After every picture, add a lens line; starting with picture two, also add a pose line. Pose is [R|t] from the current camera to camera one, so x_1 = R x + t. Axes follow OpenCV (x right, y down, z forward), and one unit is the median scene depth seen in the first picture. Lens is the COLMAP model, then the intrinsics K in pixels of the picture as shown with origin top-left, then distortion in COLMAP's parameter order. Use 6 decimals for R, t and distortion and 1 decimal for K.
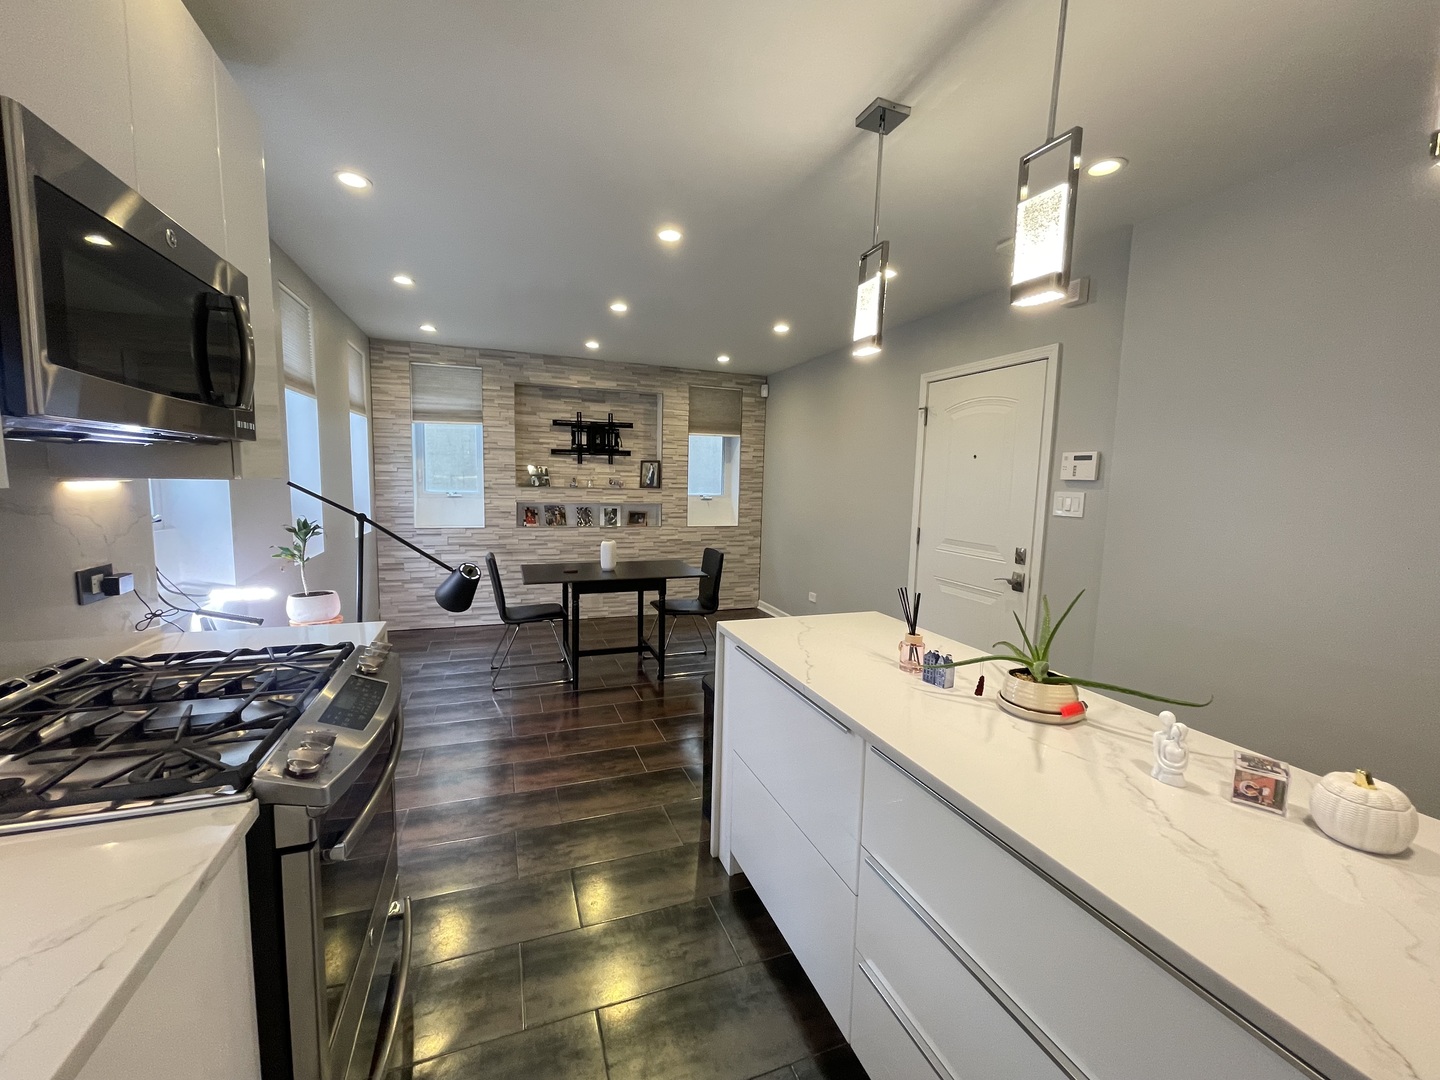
lens RADIAL K [[582.8, 0, 720.6], [0, 582.8, 548.1], [0, 0, 1]] dist [-0.002956, 0.001252]
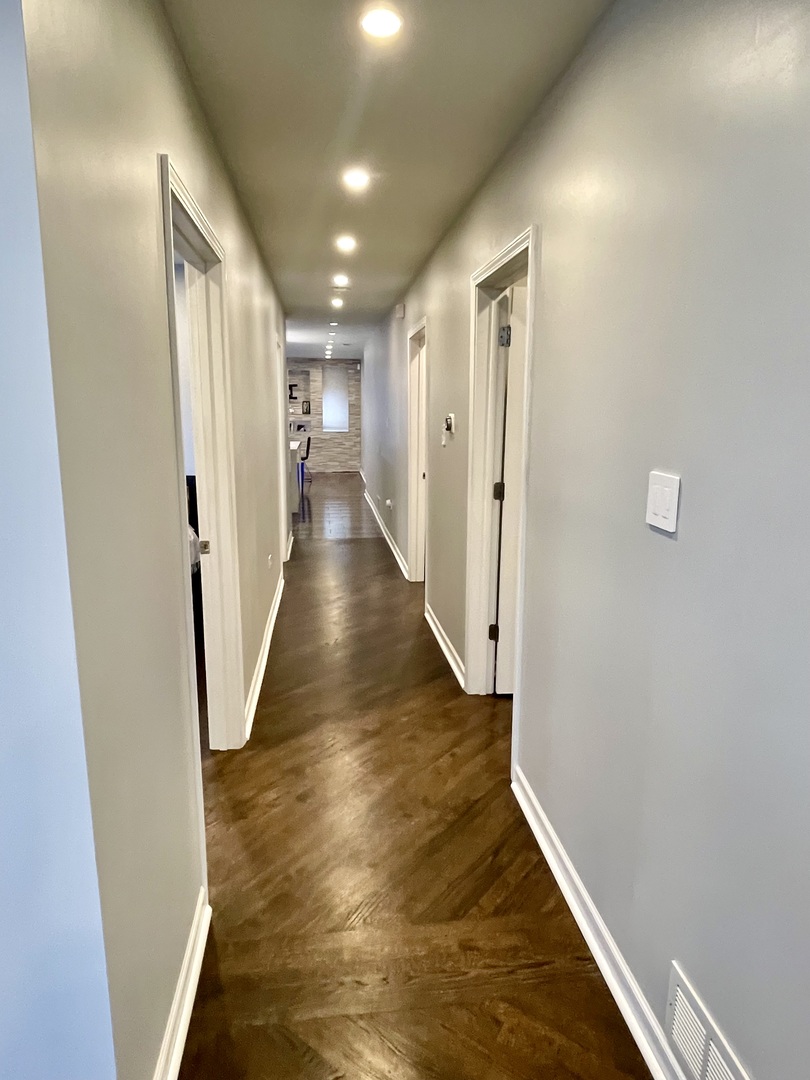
lens RADIAL K [[667.4, 0, 404.4], [0, 667.4, 542.1], [0, 0, 1]] dist [0.001676, -0.000092]
pose [[0.971080, 0.033936, -0.236331, 0.883337], [-0.014800, 0.996499, 0.082278, 0.172346], [0.238296, -0.076401, 0.968183, -1.440088]]
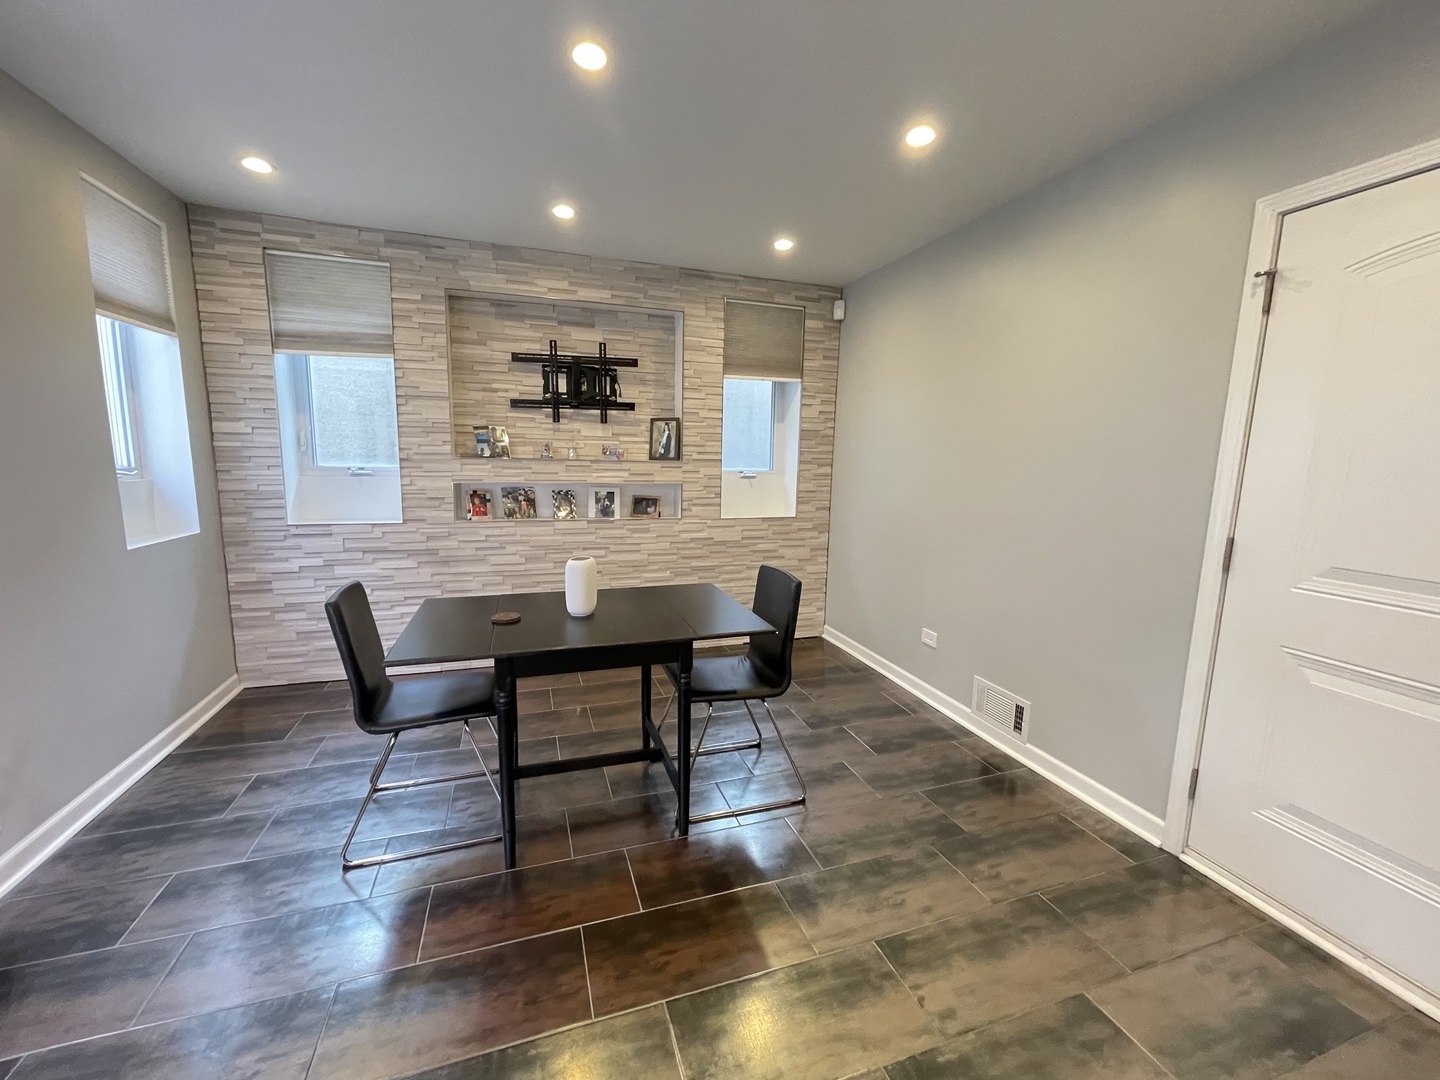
lens RADIAL K [[582.8, 0, 717.3], [0, 582.8, 546.2], [0, 0, 1]] dist [-0.002956, 0.001252]
pose [[0.999284, 0.001758, -0.037784, -0.037870], [-0.000399, 0.999354, 0.035946, -0.030781], [0.037822, -0.035905, 0.998639, 0.355670]]
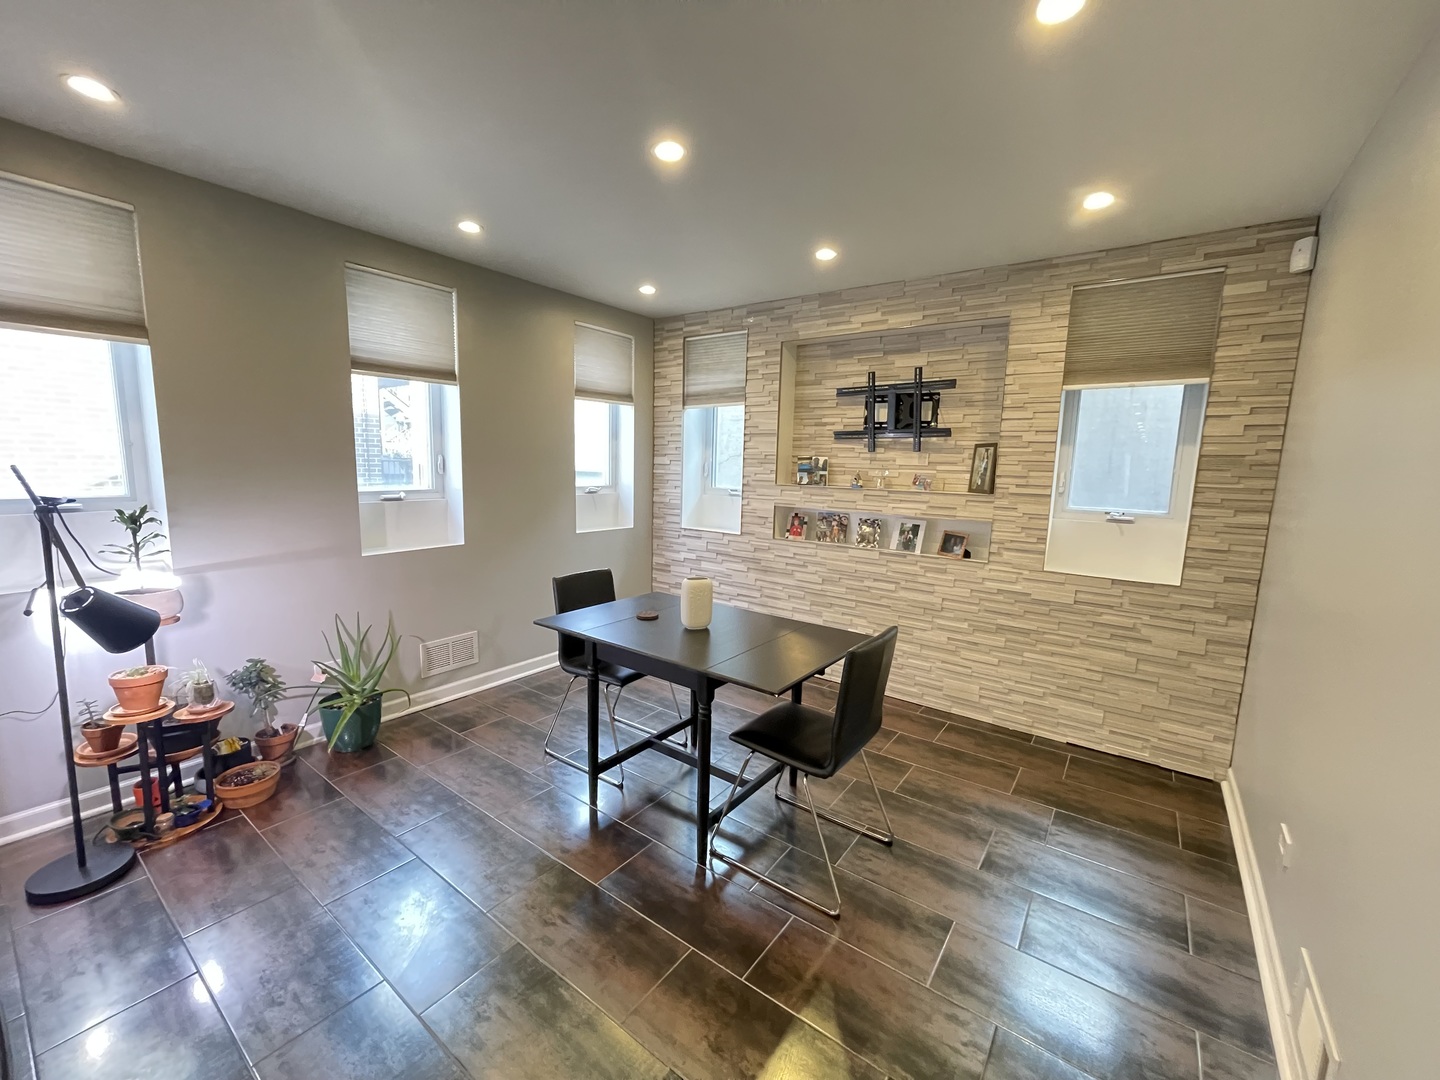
lens RADIAL K [[582.8, 0, 719.3], [0, 582.8, 541.0], [0, 0, 1]] dist [-0.002956, 0.001252]
pose [[0.545682, 0.104706, -0.831425, 0.219900], [-0.112532, 0.992333, 0.051113, -0.059913], [0.830402, 0.065670, 0.553281, 0.504926]]
